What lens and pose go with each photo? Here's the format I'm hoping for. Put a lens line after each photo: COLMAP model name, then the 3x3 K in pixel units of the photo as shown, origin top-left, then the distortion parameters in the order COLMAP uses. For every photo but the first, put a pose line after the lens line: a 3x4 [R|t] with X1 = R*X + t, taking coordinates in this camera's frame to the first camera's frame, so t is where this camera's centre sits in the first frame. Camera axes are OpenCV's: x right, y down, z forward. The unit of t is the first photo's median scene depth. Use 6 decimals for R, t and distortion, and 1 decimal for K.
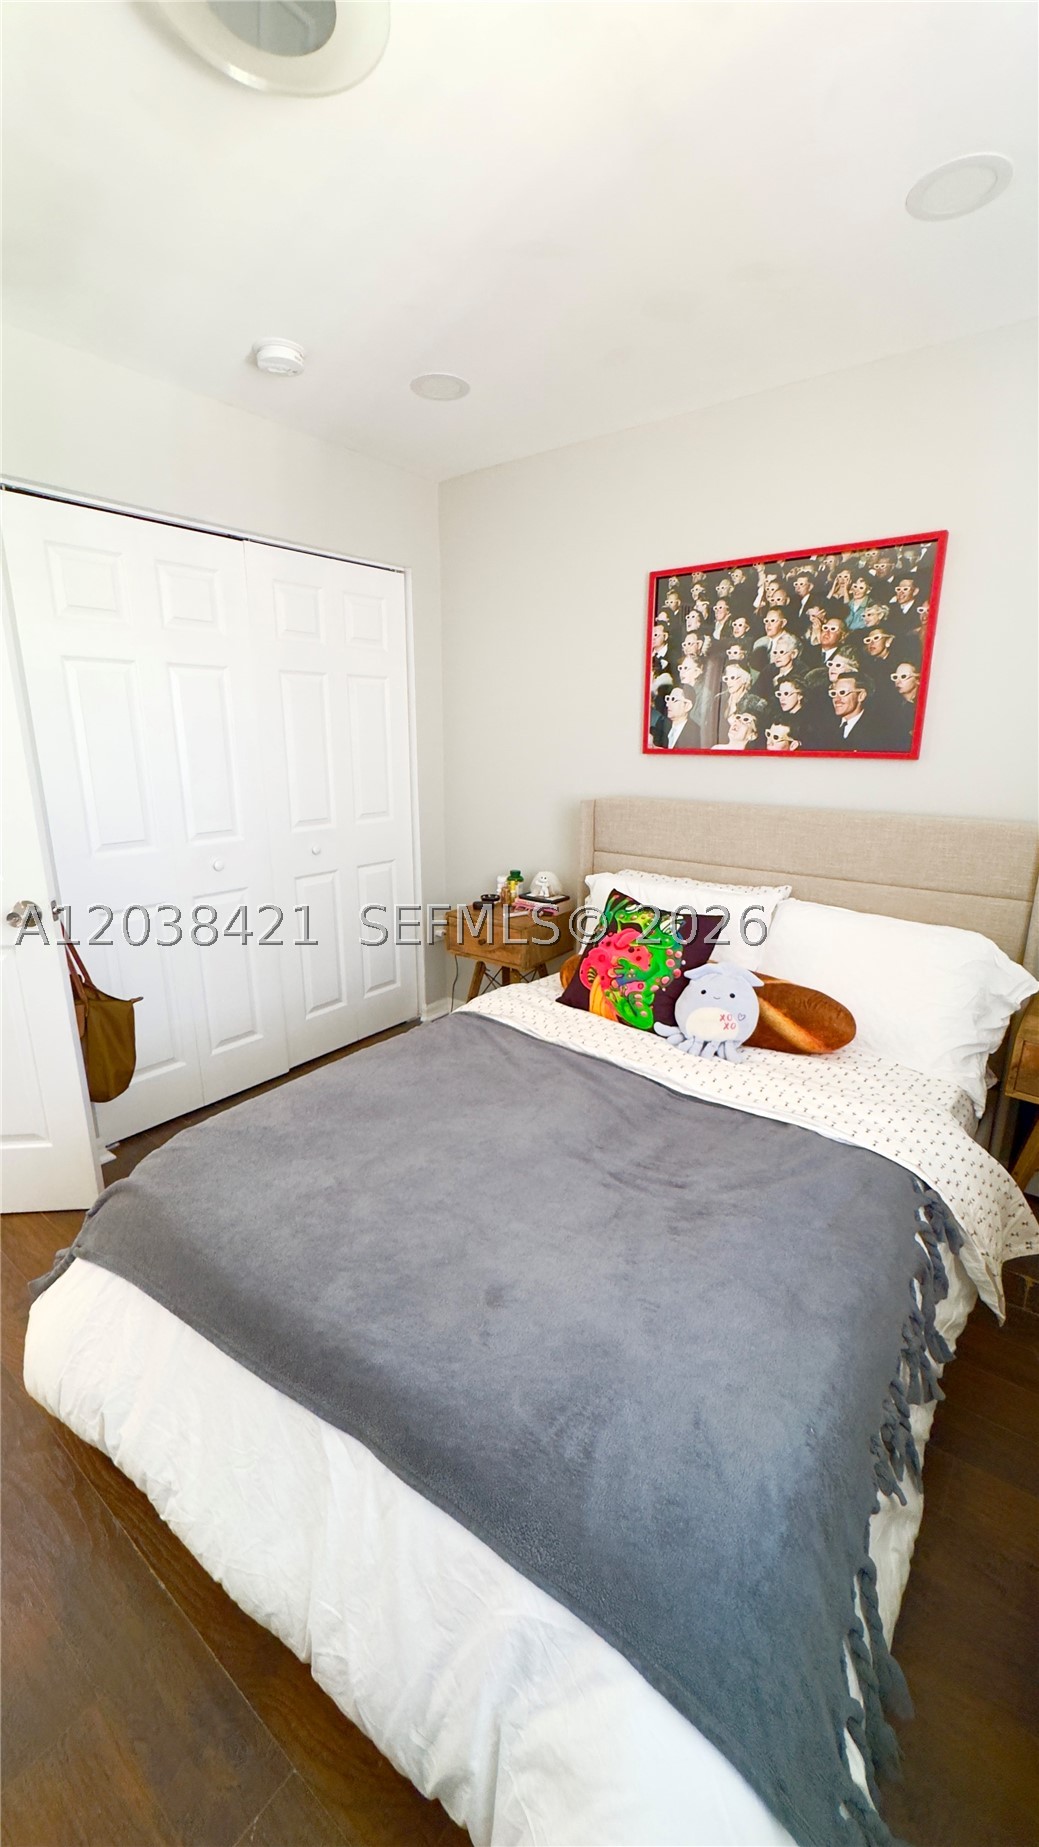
lens RADIAL K [[734.8, 0, 520.5], [0, 734.8, 922.6], [0, 0, 1]] dist [-0.005094, 0.001063]
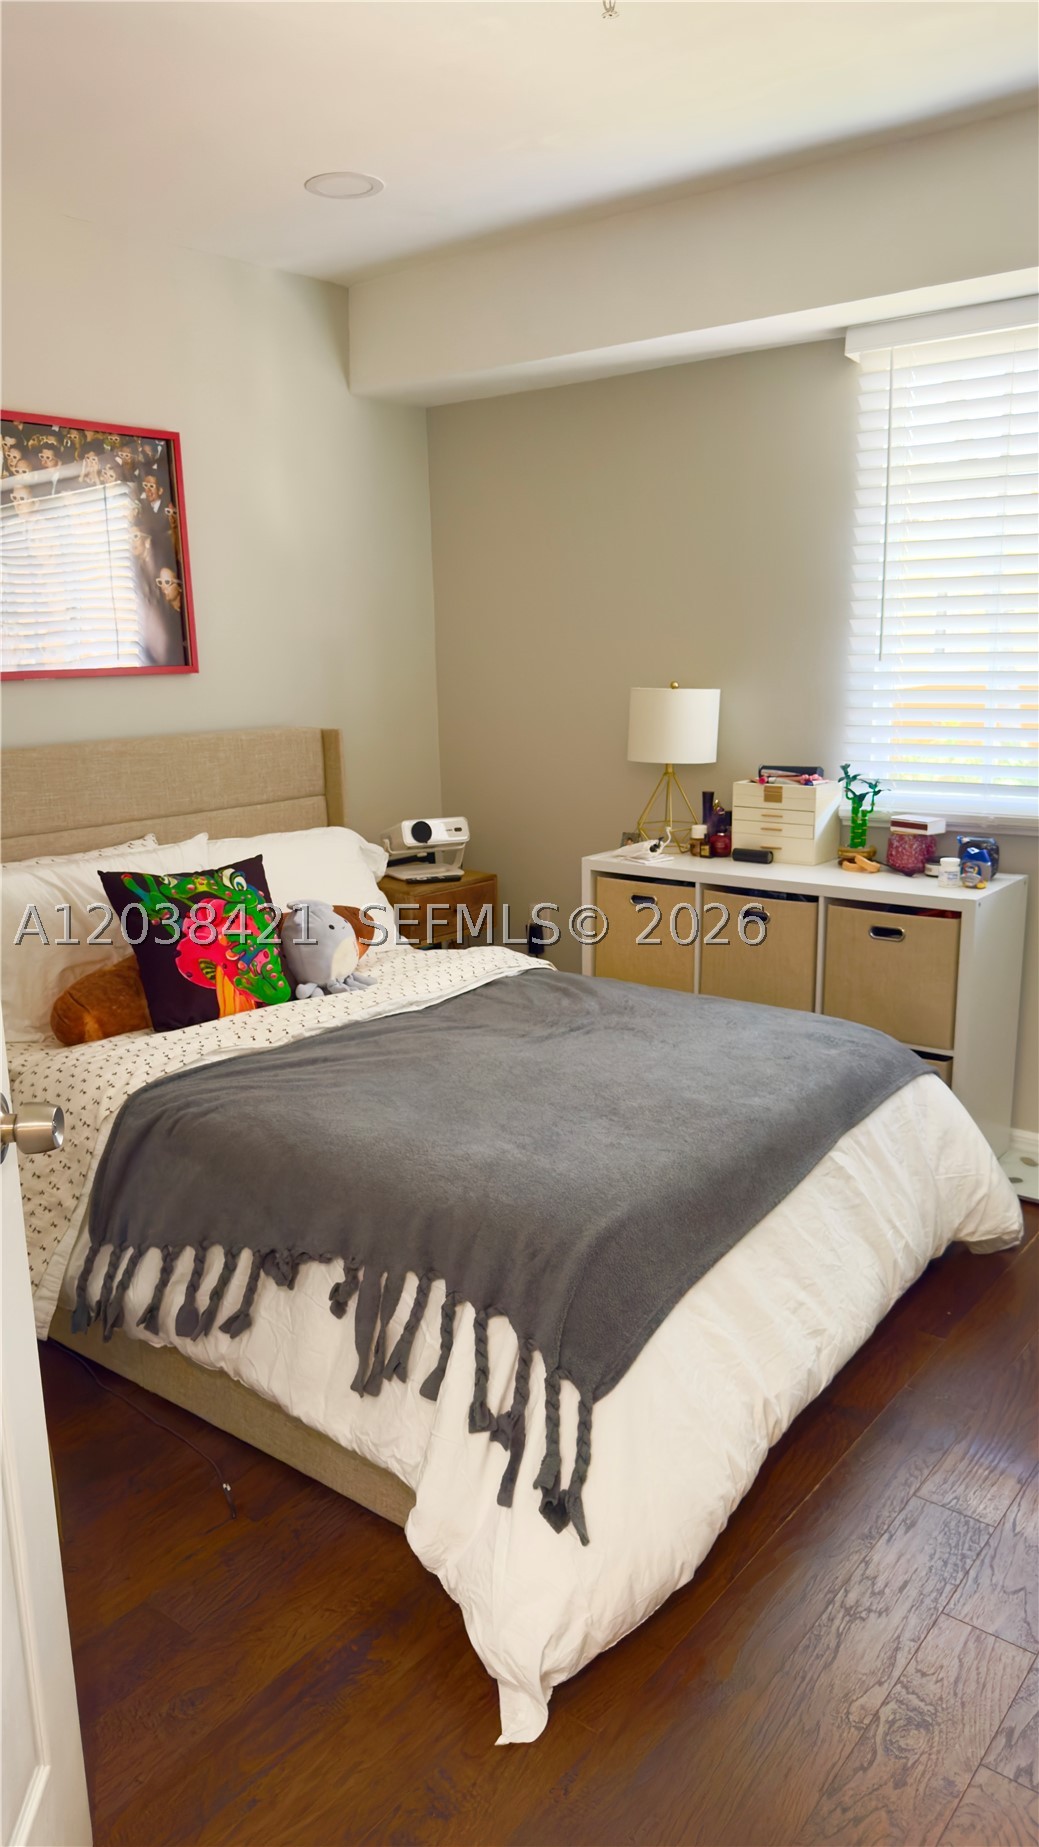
lens RADIAL K [[1295.7, 0, 517.2], [0, 1295.7, 923.2], [0, 0, 1]] dist [0.044190, -0.060032]
pose [[0.015073, -0.217981, 0.975837, -1.169434], [0.276723, 0.938737, 0.205419, -0.155829], [-0.960831, 0.266941, 0.074470, 0.596772]]
